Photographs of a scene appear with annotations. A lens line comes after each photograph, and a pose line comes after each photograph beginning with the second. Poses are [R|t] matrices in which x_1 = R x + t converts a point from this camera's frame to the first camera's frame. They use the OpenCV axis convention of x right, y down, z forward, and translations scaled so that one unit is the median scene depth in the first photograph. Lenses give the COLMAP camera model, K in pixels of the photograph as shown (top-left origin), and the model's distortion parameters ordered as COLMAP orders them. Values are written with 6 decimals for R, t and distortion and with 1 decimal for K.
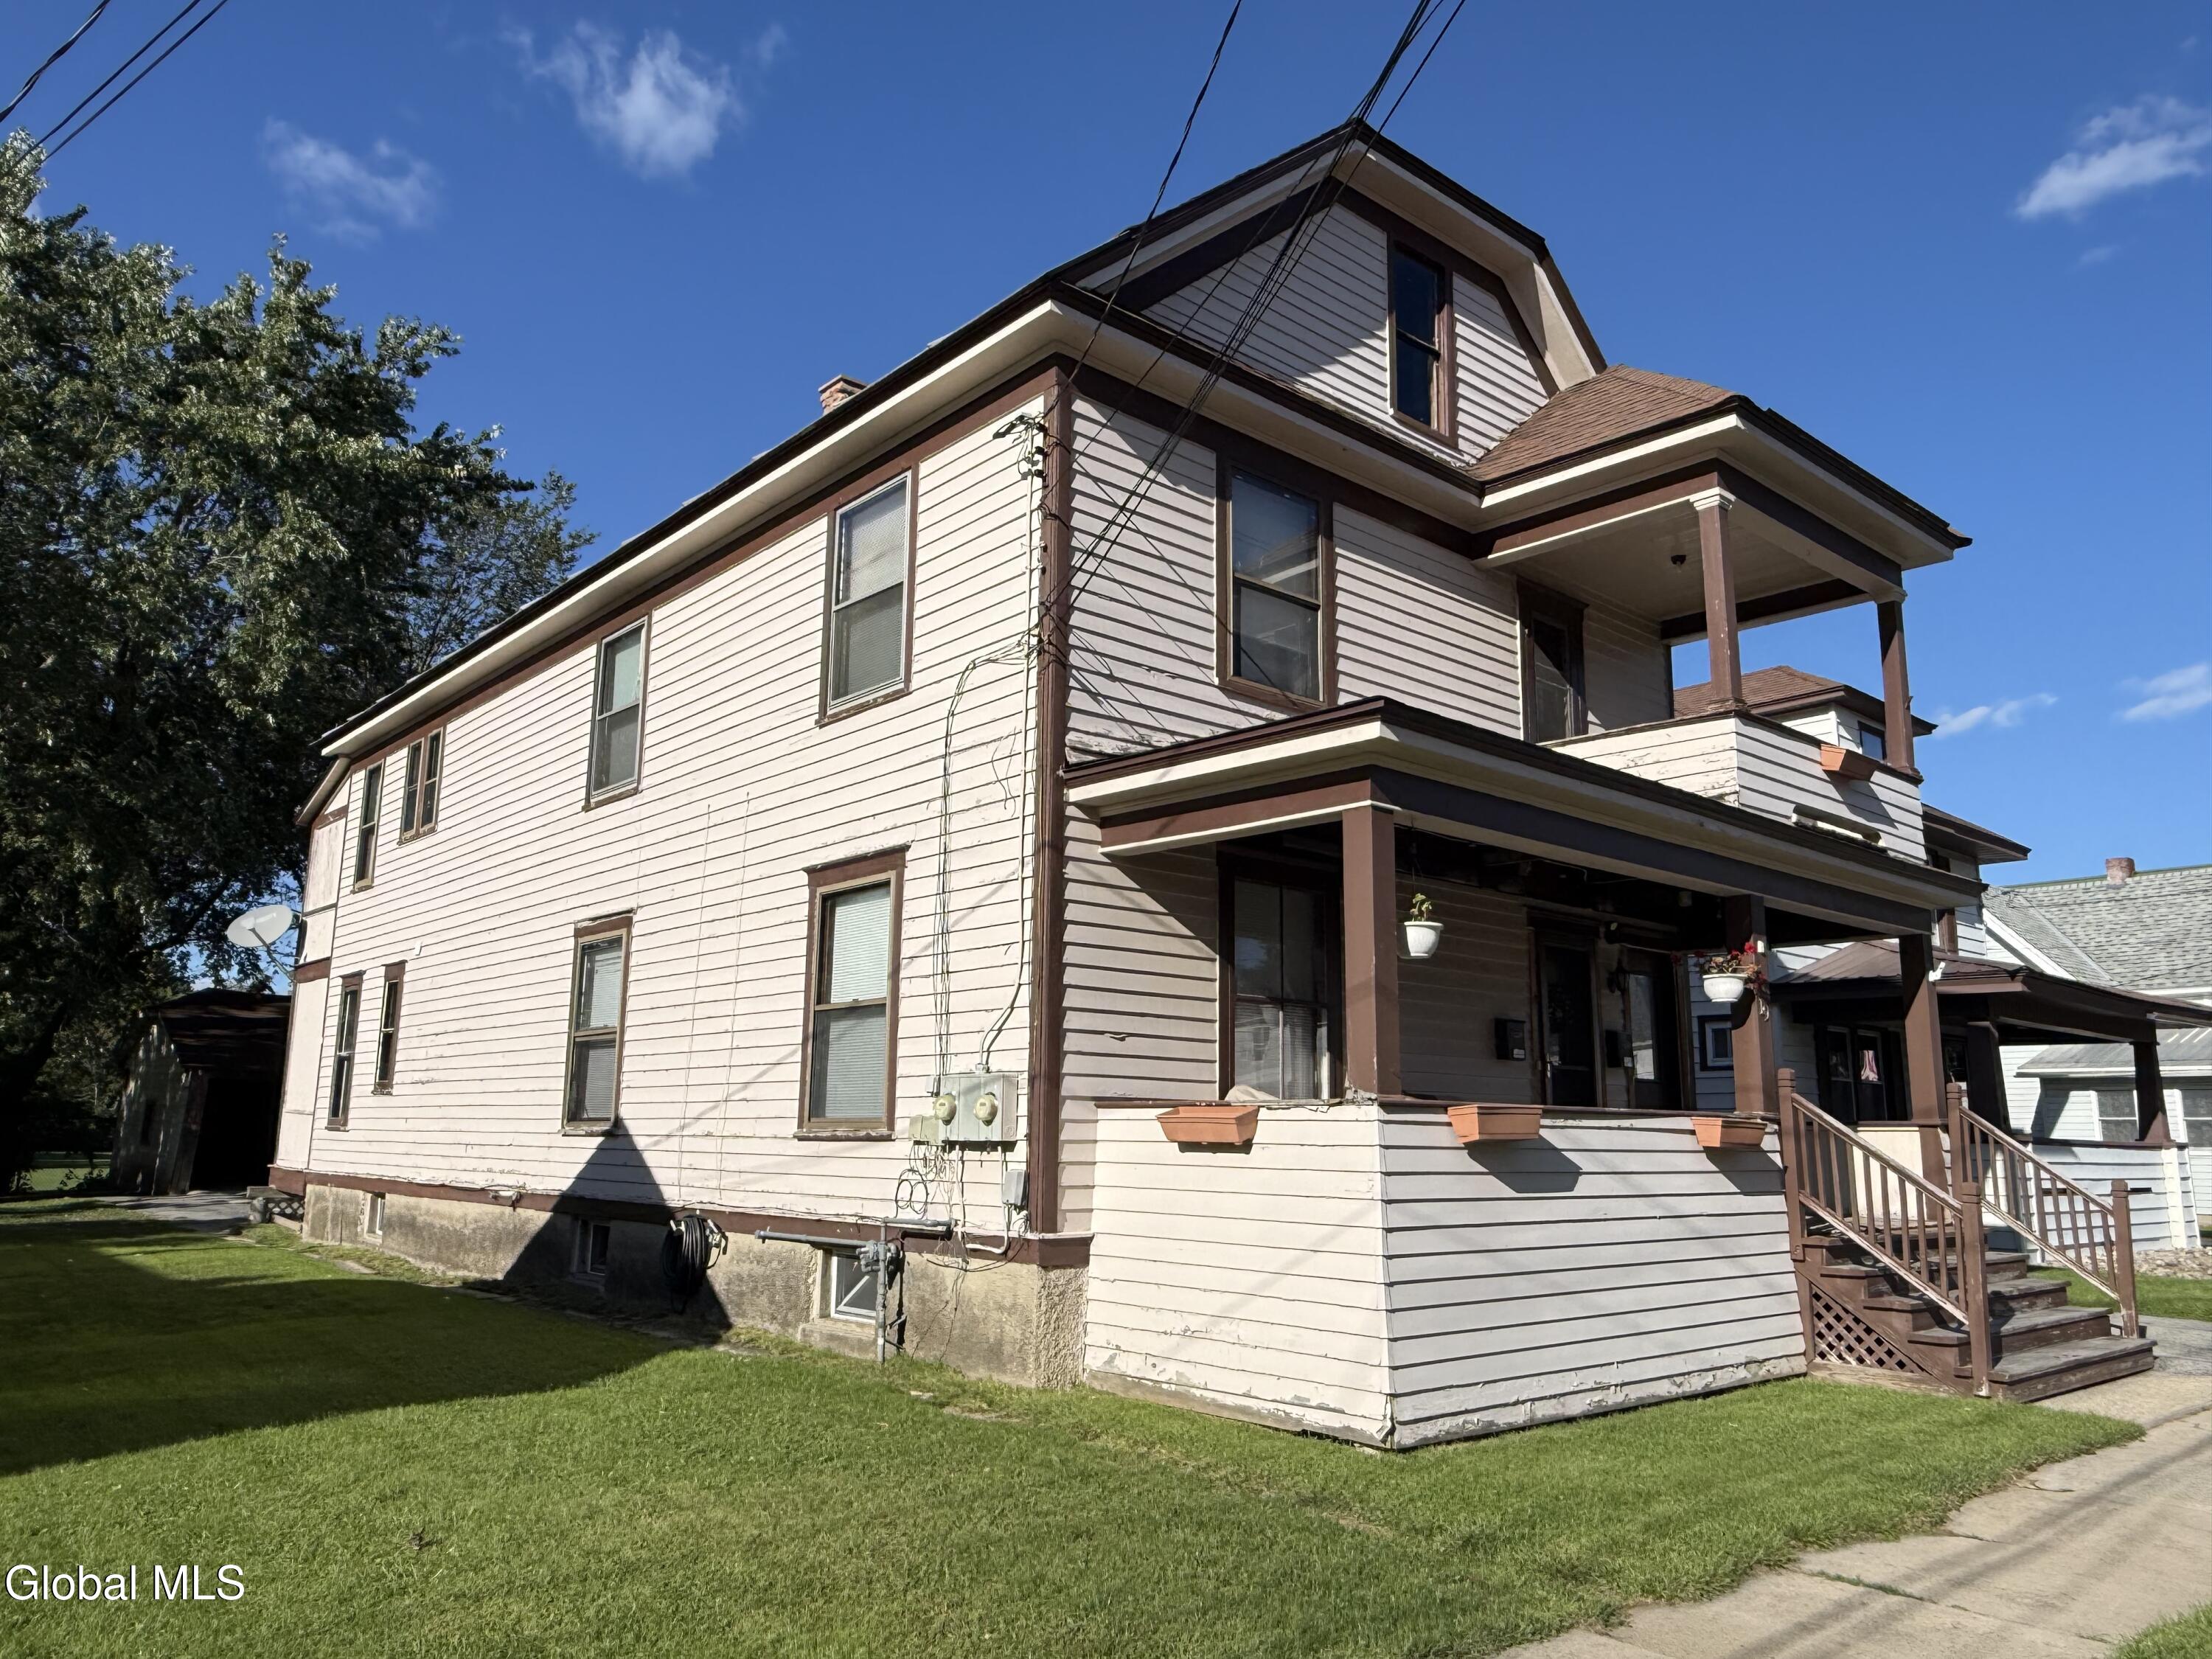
lens RADIAL K [[1527.5, 0, 1107.8], [0, 1527.5, 832.1], [0, 0, 1]] dist [0.008048, -0.006178]
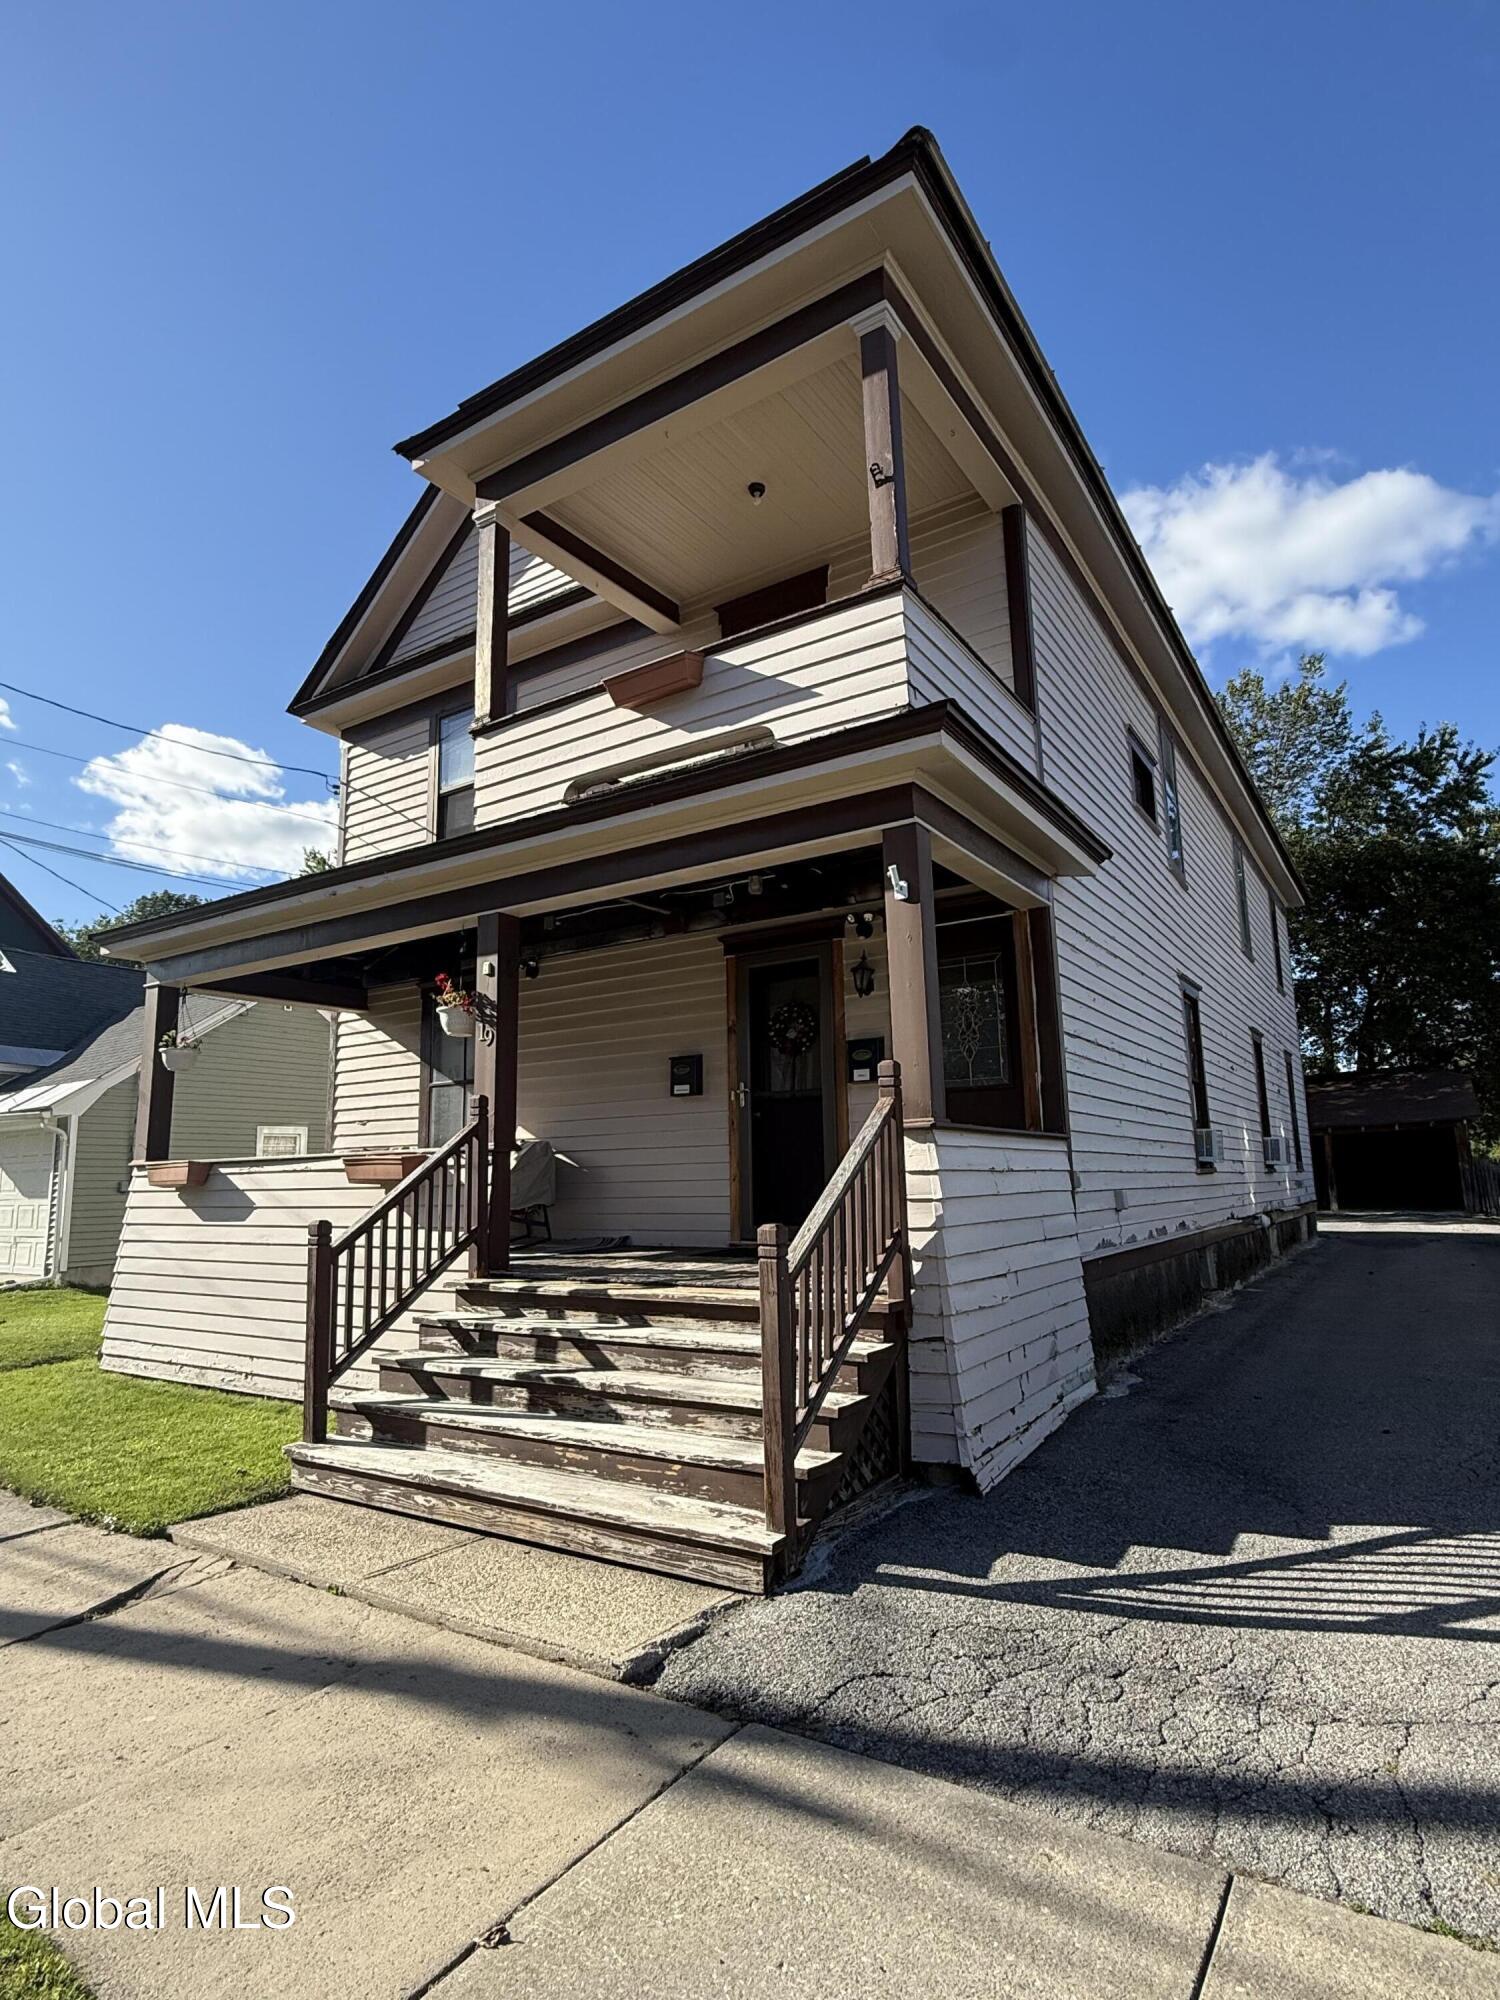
lens RADIAL K [[1055.1, 0, 751.0], [0, 1055.1, 996.7], [0, 0, 1]] dist [-0.003024, -0.000196]
pose [[0.274116, -0.184001, -0.943930, 0.860244], [0.208252, 0.969594, -0.128527, 0.166784], [0.938878, -0.161344, 0.304100, 0.761486]]
